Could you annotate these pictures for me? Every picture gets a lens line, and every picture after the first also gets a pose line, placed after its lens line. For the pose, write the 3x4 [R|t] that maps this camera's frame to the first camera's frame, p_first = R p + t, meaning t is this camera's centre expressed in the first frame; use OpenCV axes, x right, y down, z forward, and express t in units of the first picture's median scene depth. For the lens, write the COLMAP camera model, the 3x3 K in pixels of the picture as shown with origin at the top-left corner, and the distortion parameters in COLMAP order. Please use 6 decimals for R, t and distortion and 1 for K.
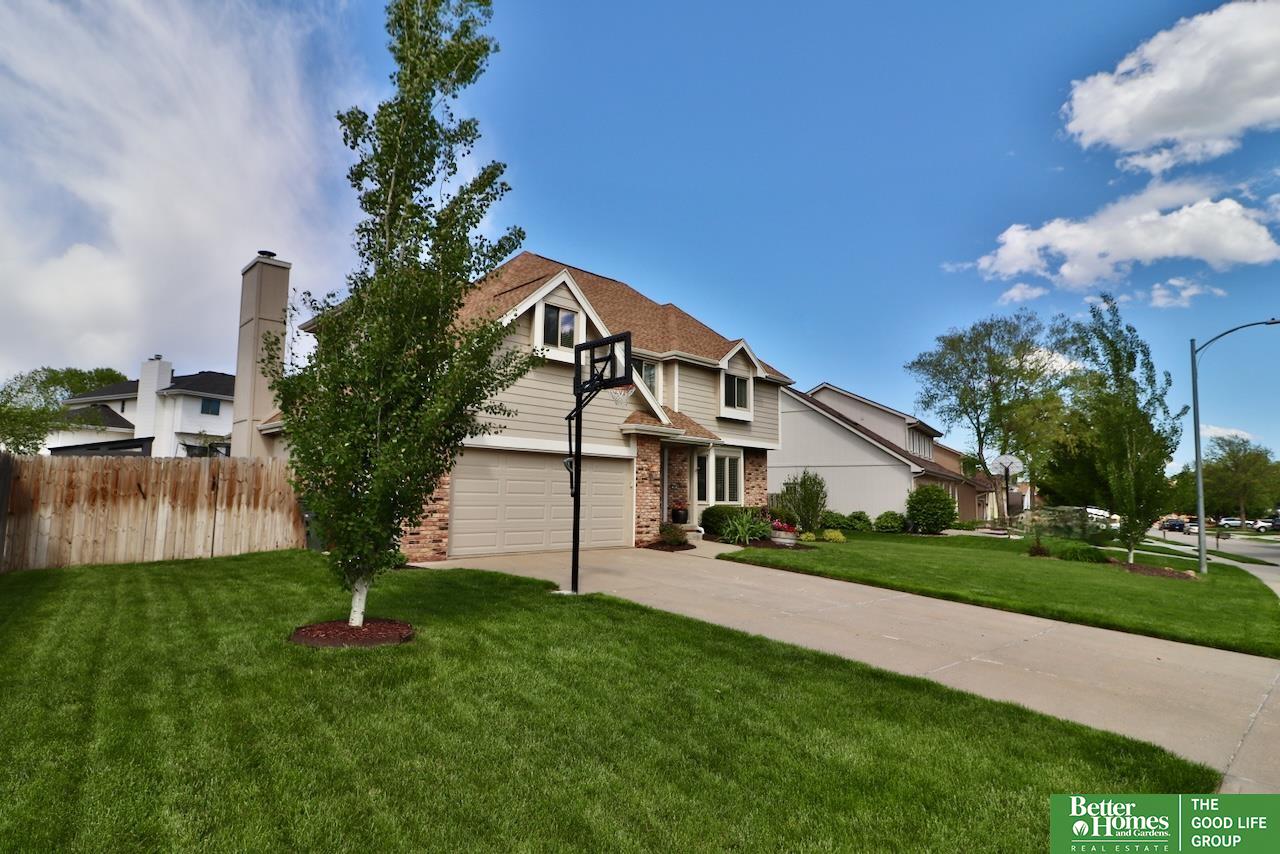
lens RADIAL K [[662.9, 0, 632.3], [0, 662.9, 428.6], [0, 0, 1]] dist [-0.003201, -0.012158]
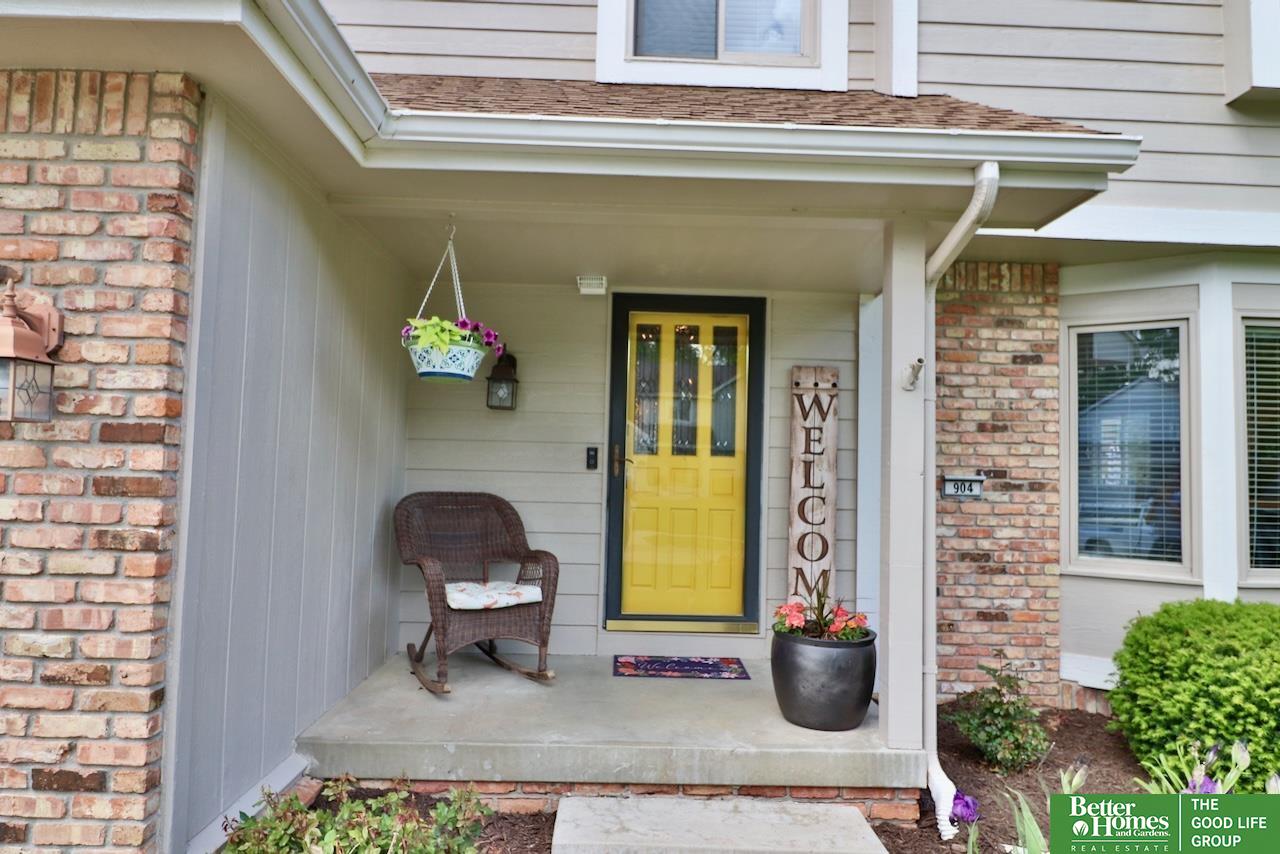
lens RADIAL K [[764.5, 0, 620.5], [0, 764.5, 430.2], [0, 0, 1]] dist [-0.000925, -0.008353]
pose [[0.718662, -0.031424, -0.694649, 0.197853], [0.055130, 0.998409, 0.011872, 0.080890], [0.693170, -0.046828, 0.719251, 0.987625]]
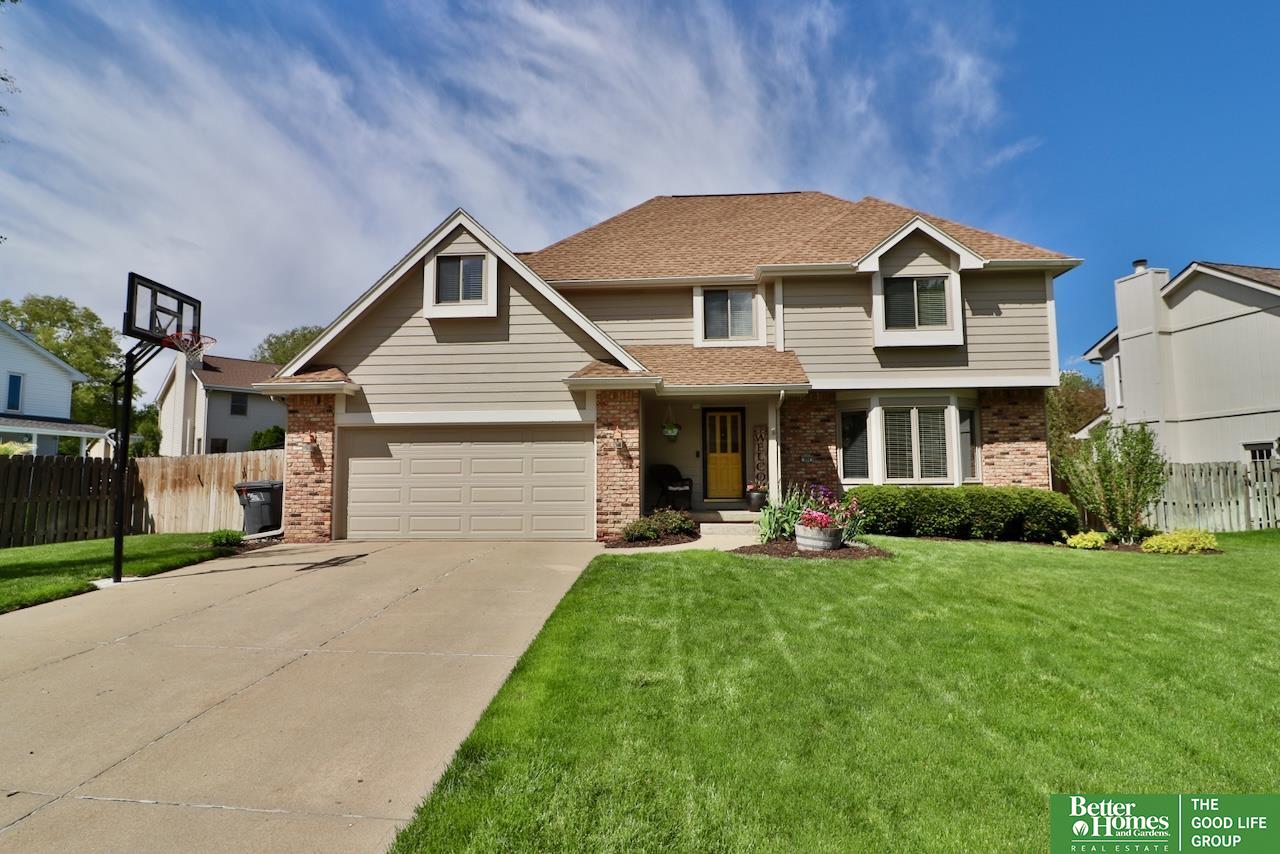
lens RADIAL K [[662.9, 0, 630.2], [0, 662.9, 426.4], [0, 0, 1]] dist [-0.003201, -0.012158]
pose [[0.672500, -0.082494, -0.735485, 0.588316], [0.092900, 0.995318, -0.026694, 0.072166], [0.734244, -0.050374, 0.677014, 0.516916]]
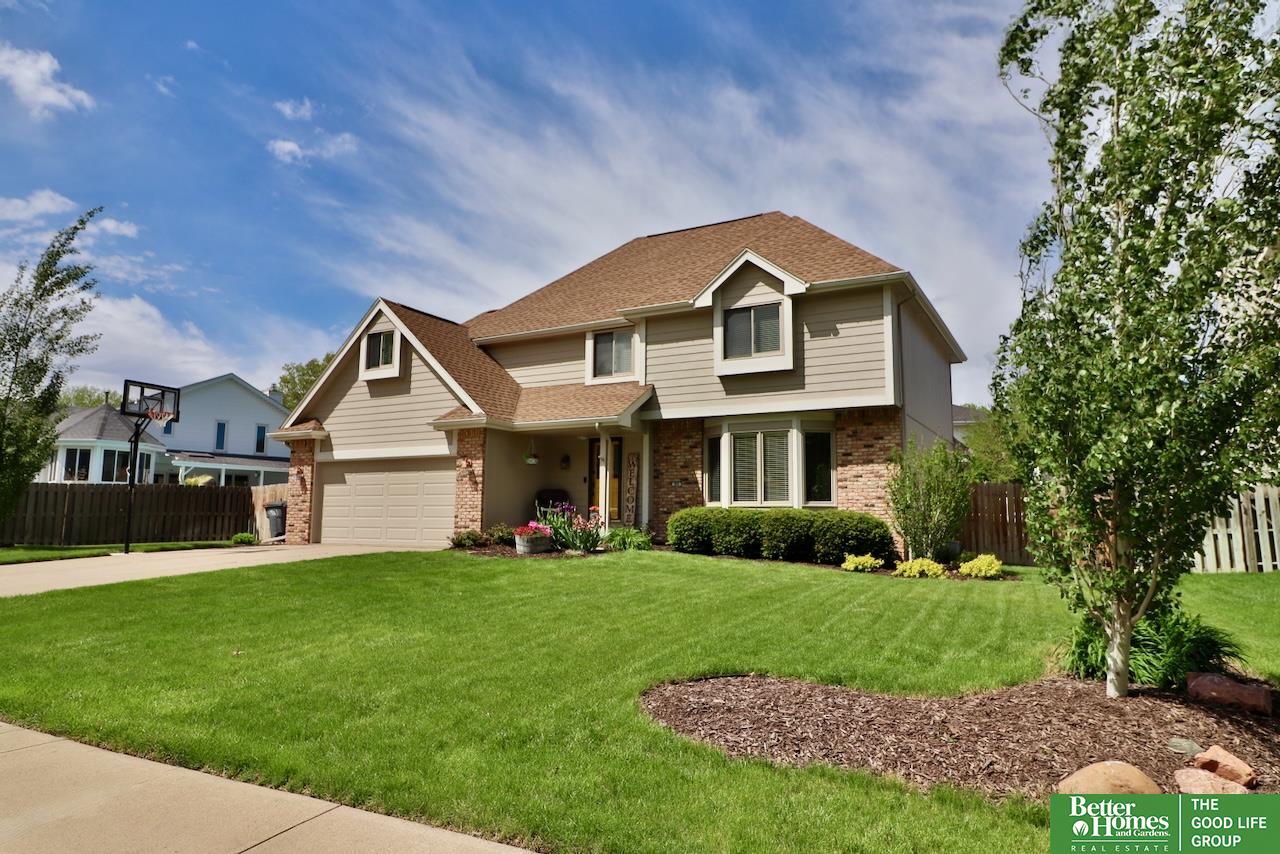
lens RADIAL K [[764.5, 0, 630.2], [0, 764.5, 423.0], [0, 0, 1]] dist [-0.000925, -0.008353]
pose [[0.291840, -0.133353, -0.947125, 1.129733], [0.096315, 0.989297, -0.109613, 0.143259], [0.951605, -0.059232, 0.301560, 0.907988]]
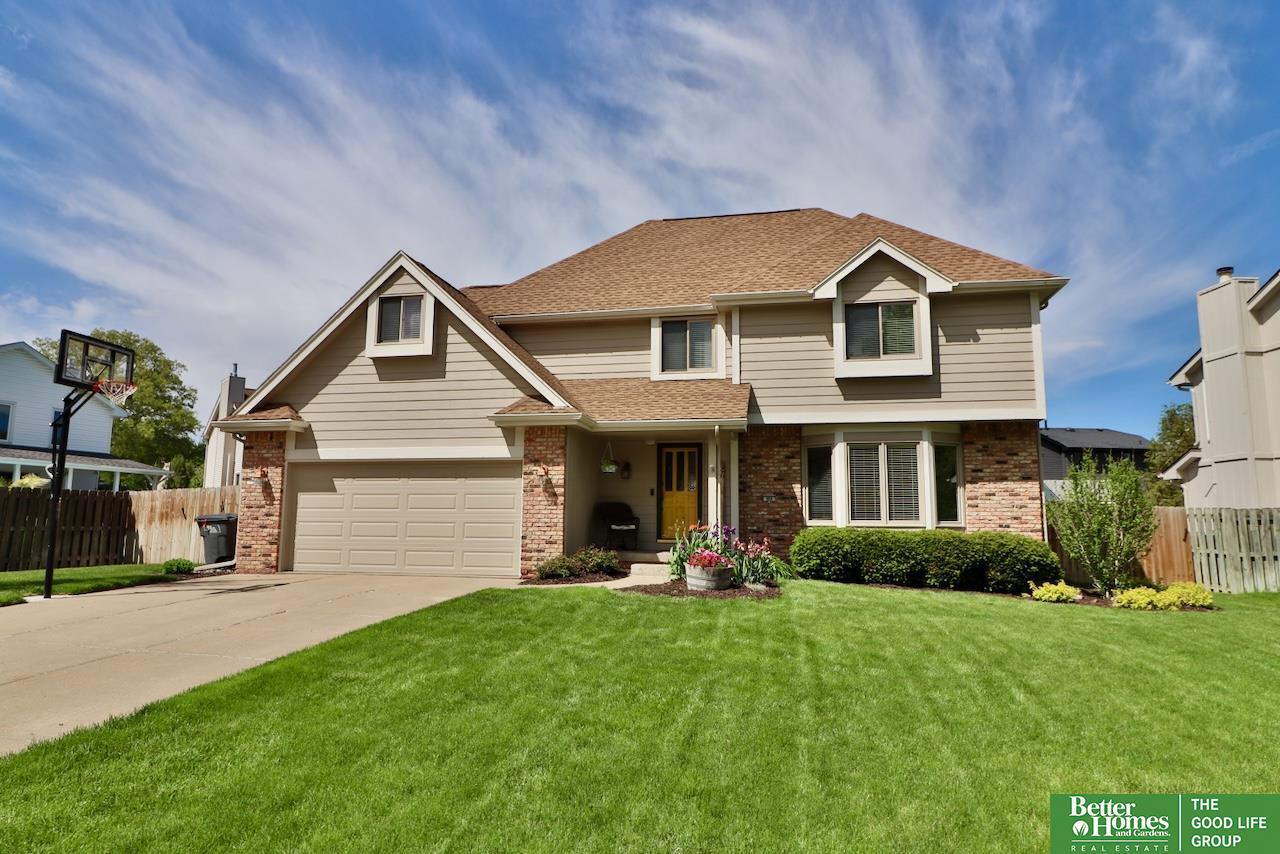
lens RADIAL K [[764.5, 0, 628.9], [0, 764.5, 426.9], [0, 0, 1]] dist [-0.000925, -0.008353]
pose [[0.557504, -0.118638, -0.821654, 0.791644], [0.084816, 0.992697, -0.085786, 0.092628], [0.825831, -0.021863, 0.563494, 0.610140]]
